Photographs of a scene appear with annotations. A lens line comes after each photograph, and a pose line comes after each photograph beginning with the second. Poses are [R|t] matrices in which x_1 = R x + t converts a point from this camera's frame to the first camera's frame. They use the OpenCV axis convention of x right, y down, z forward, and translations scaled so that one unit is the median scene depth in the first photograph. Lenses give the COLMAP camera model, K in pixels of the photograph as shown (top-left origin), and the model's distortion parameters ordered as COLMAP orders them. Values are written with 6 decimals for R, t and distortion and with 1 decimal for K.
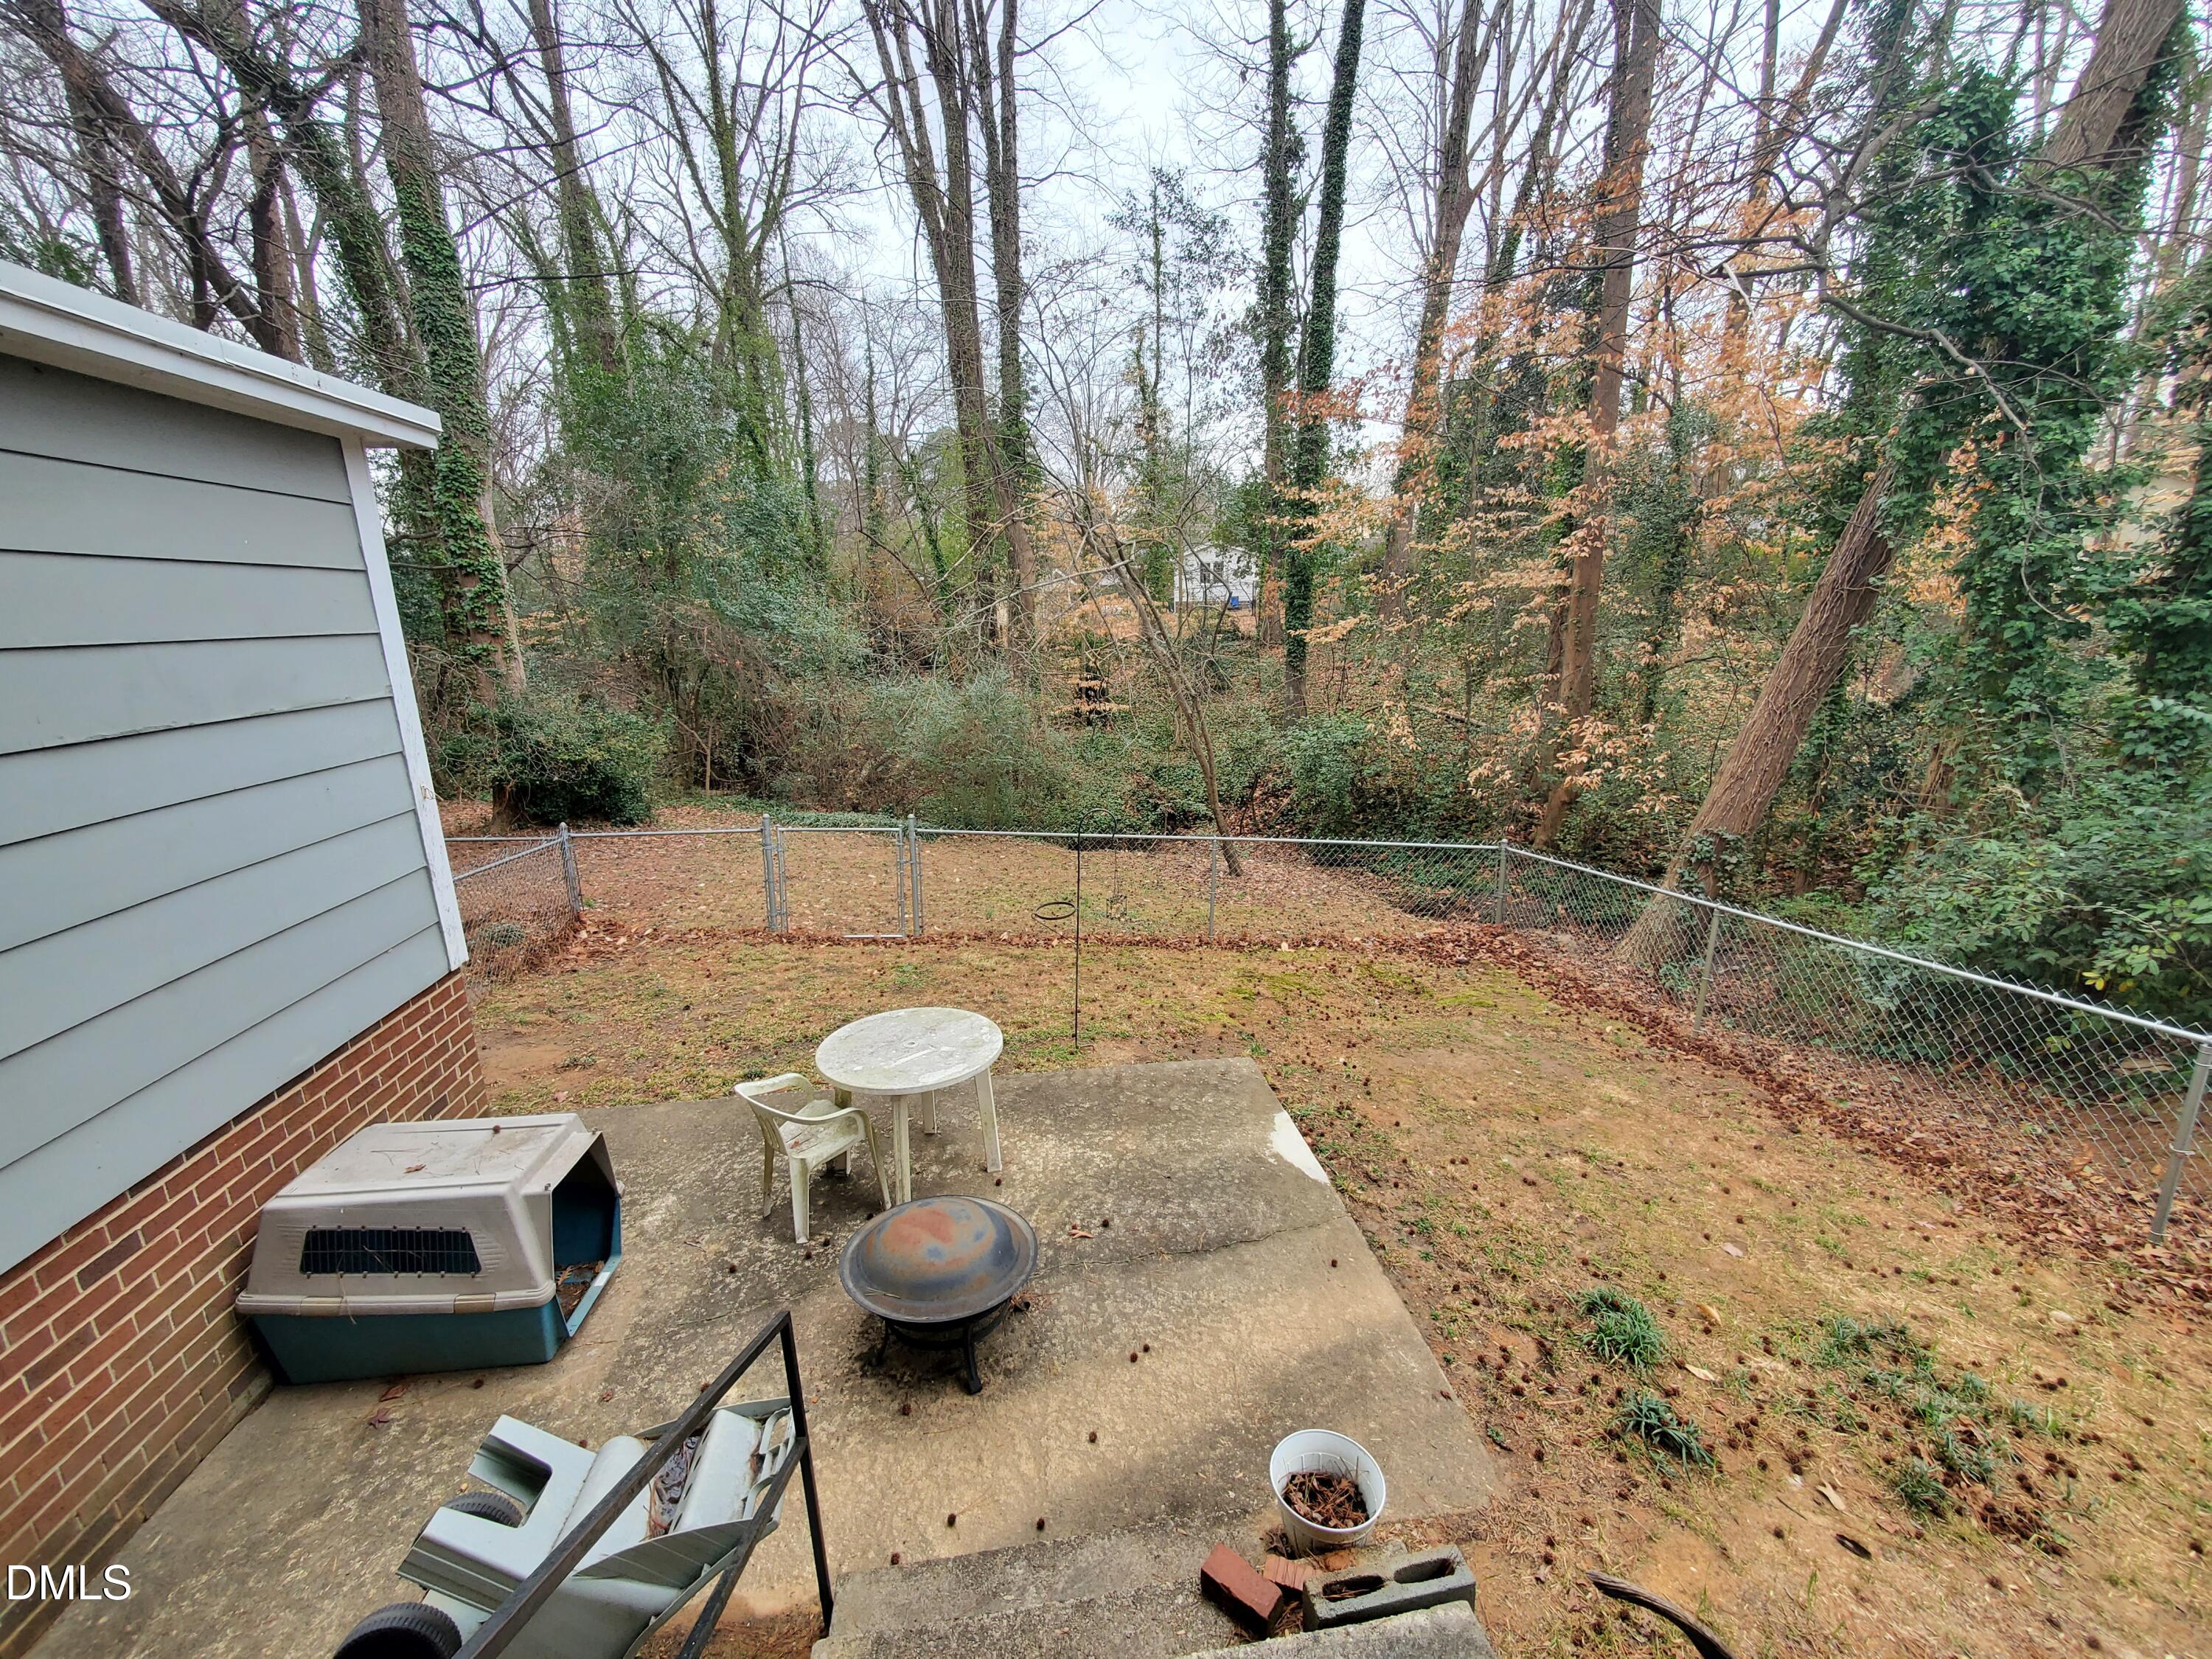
lens RADIAL K [[879.5, 0, 1118.7], [0, 879.5, 828.6], [0, 0, 1]] dist [-0.000228, -0.000419]
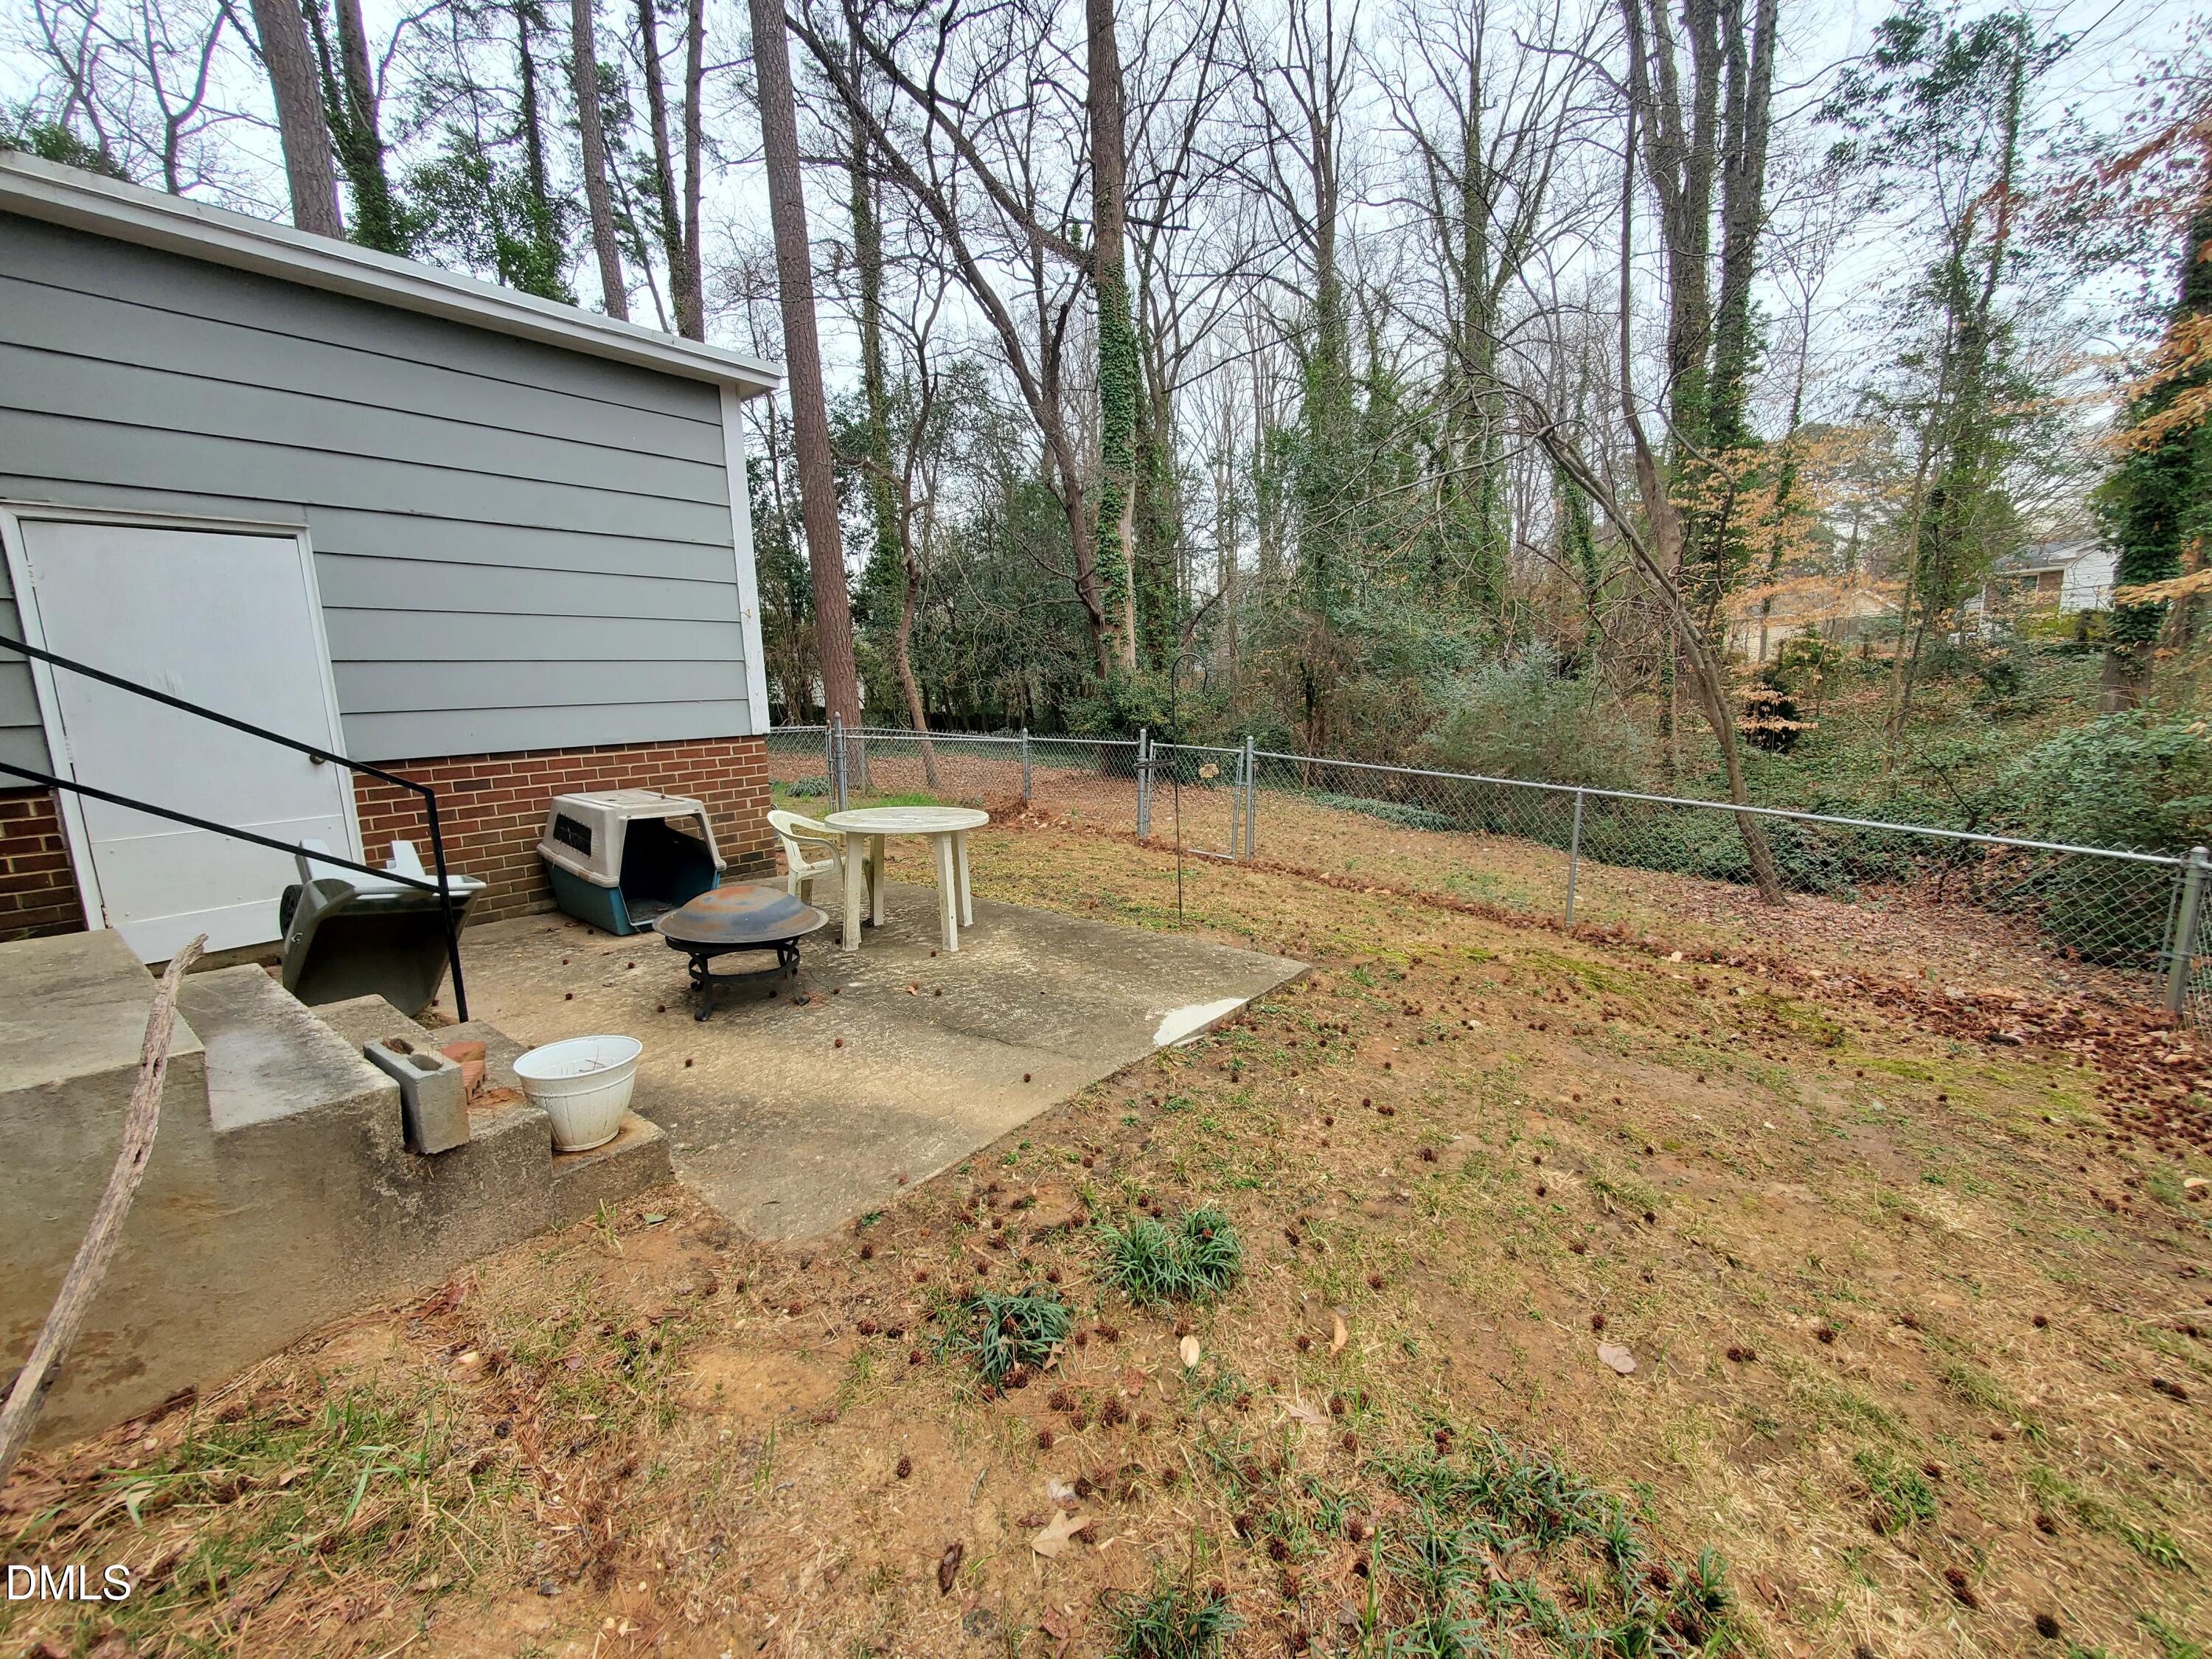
lens RADIAL K [[879.5, 0, 1112.1], [0, 879.5, 822.9], [0, 0, 1]] dist [-0.000228, -0.000419]
pose [[0.693183, 0.112812, -0.711878, 0.534814], [-0.159967, 0.987122, 0.000664, 0.148406], [0.702786, 0.113417, 0.702303, 0.272096]]
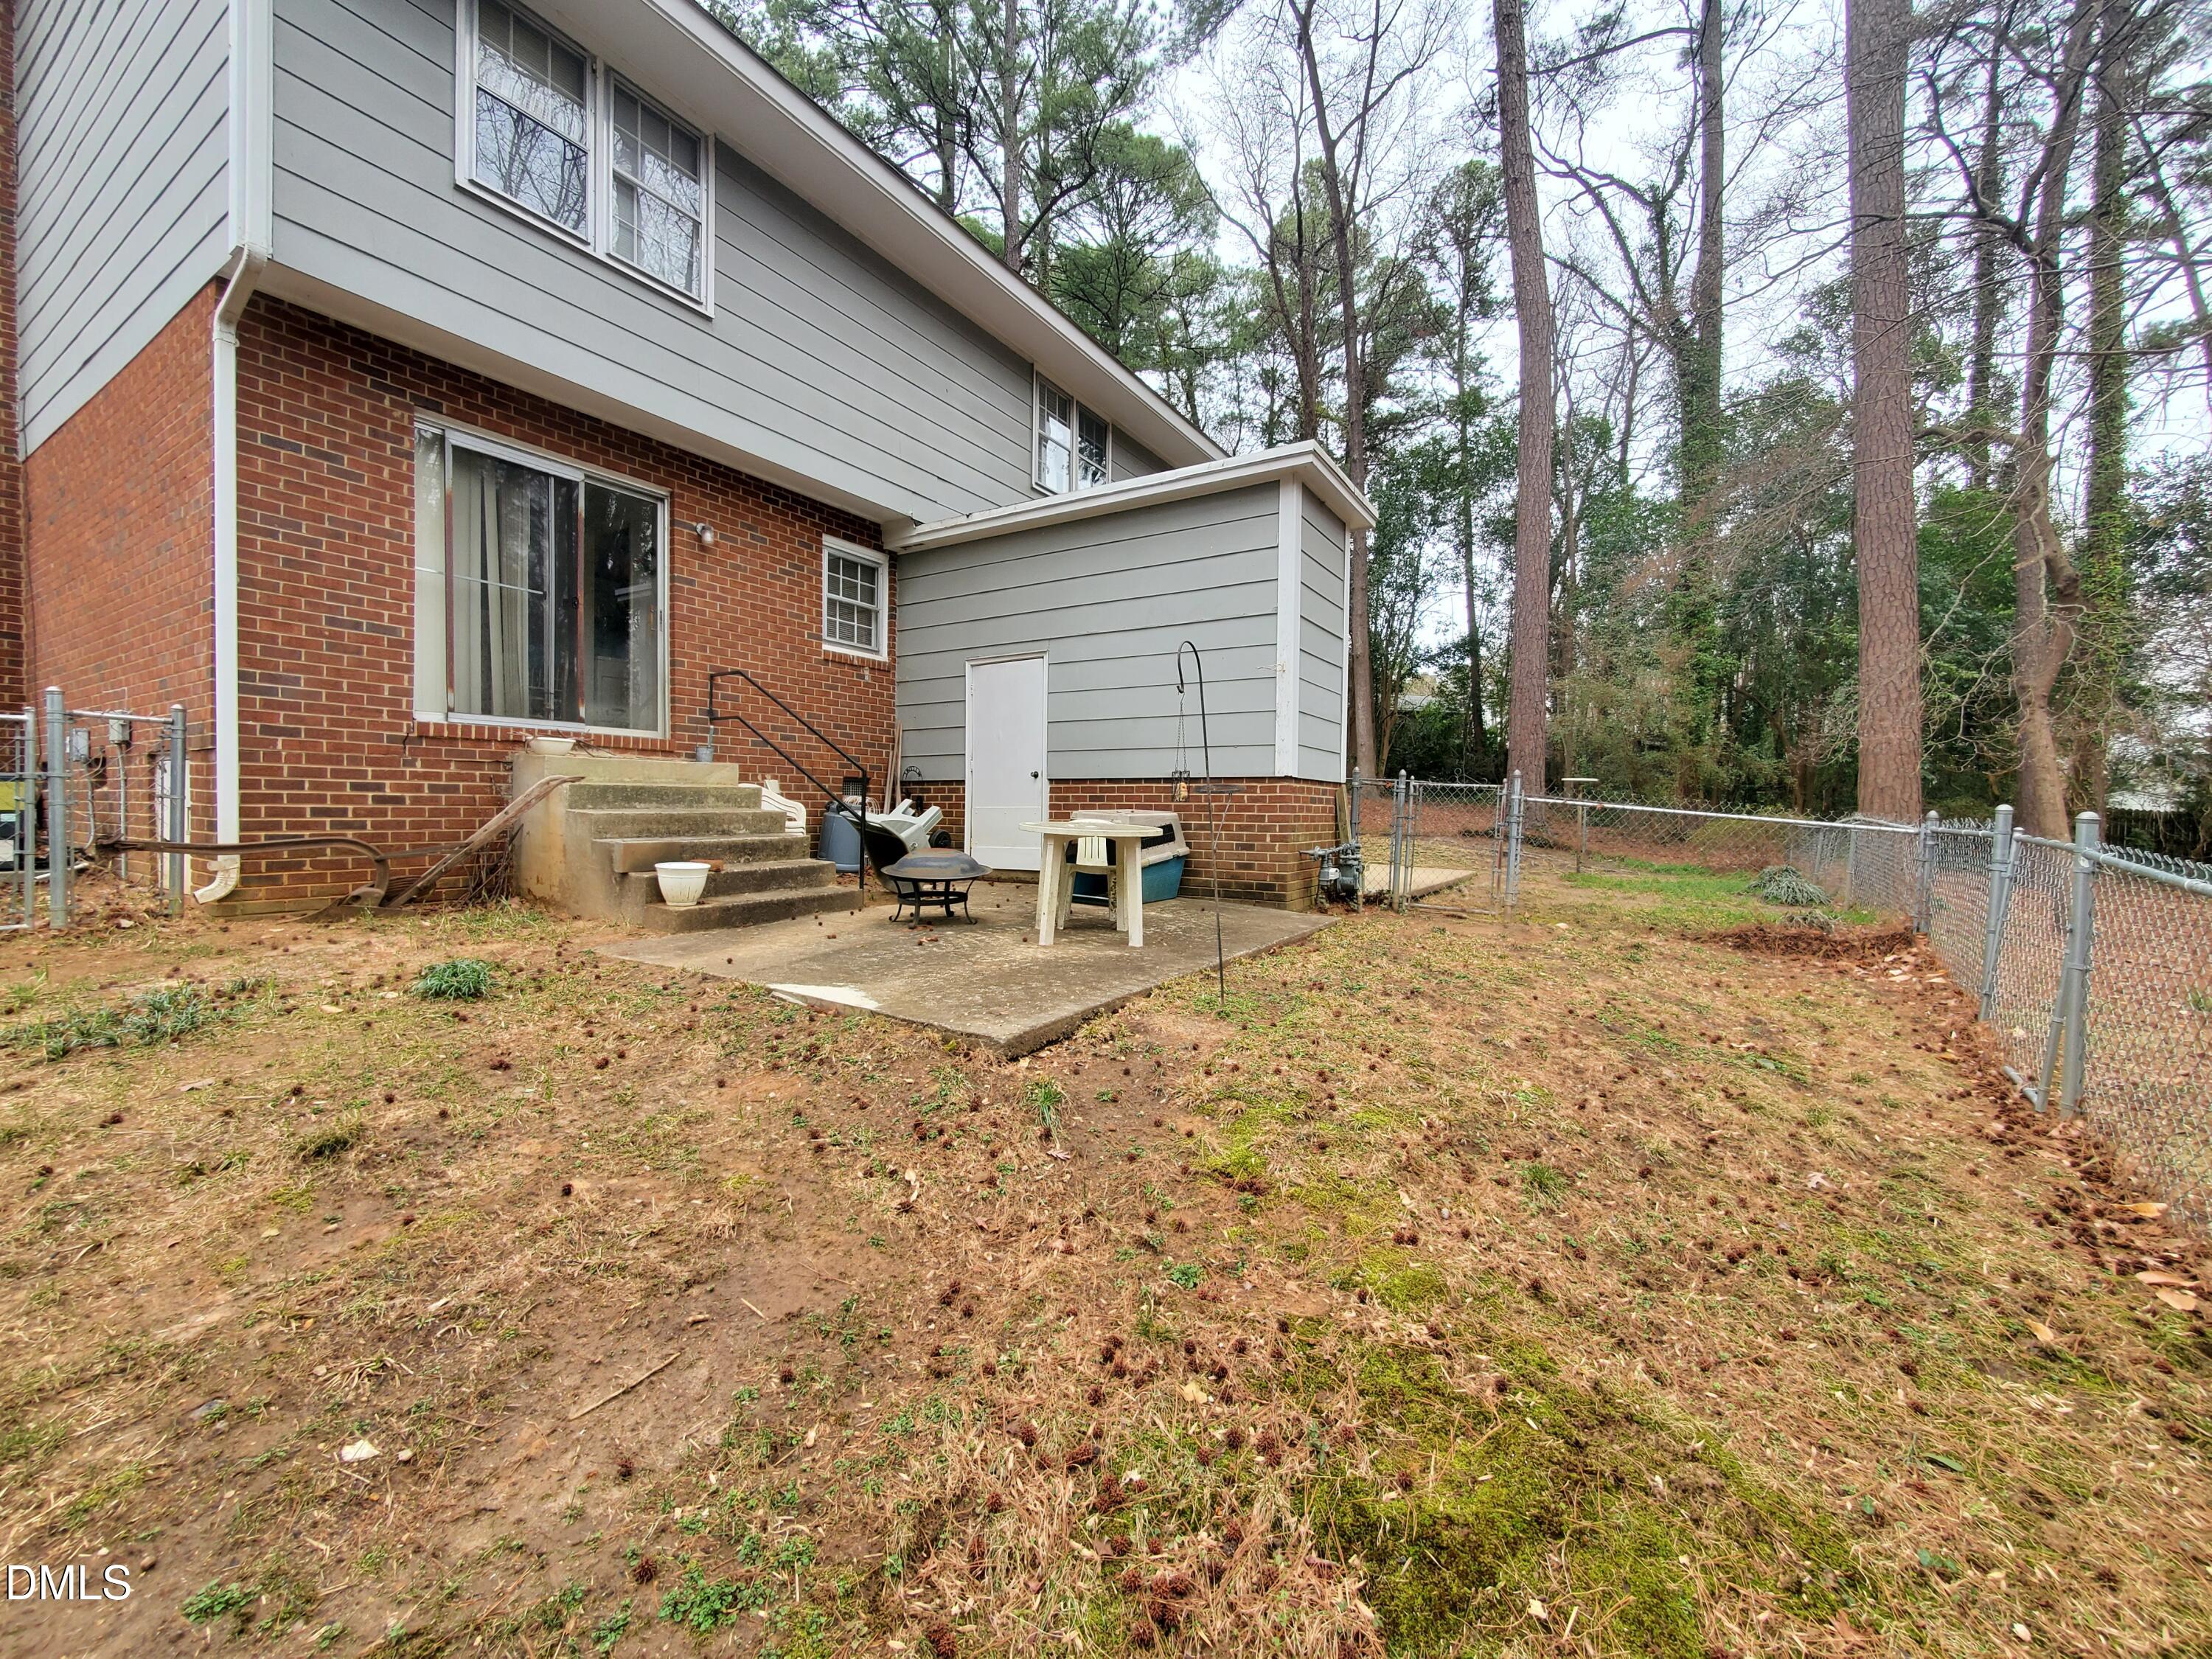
lens RADIAL K [[879.5, 0, 1104.7], [0, 879.5, 823.5], [0, 0, 1]] dist [-0.000228, -0.000419]
pose [[-0.628227, 0.026241, -0.777587, 0.520931], [-0.188373, 0.964565, 0.184741, 0.003626], [0.754881, 0.262536, -0.601023, 1.230564]]
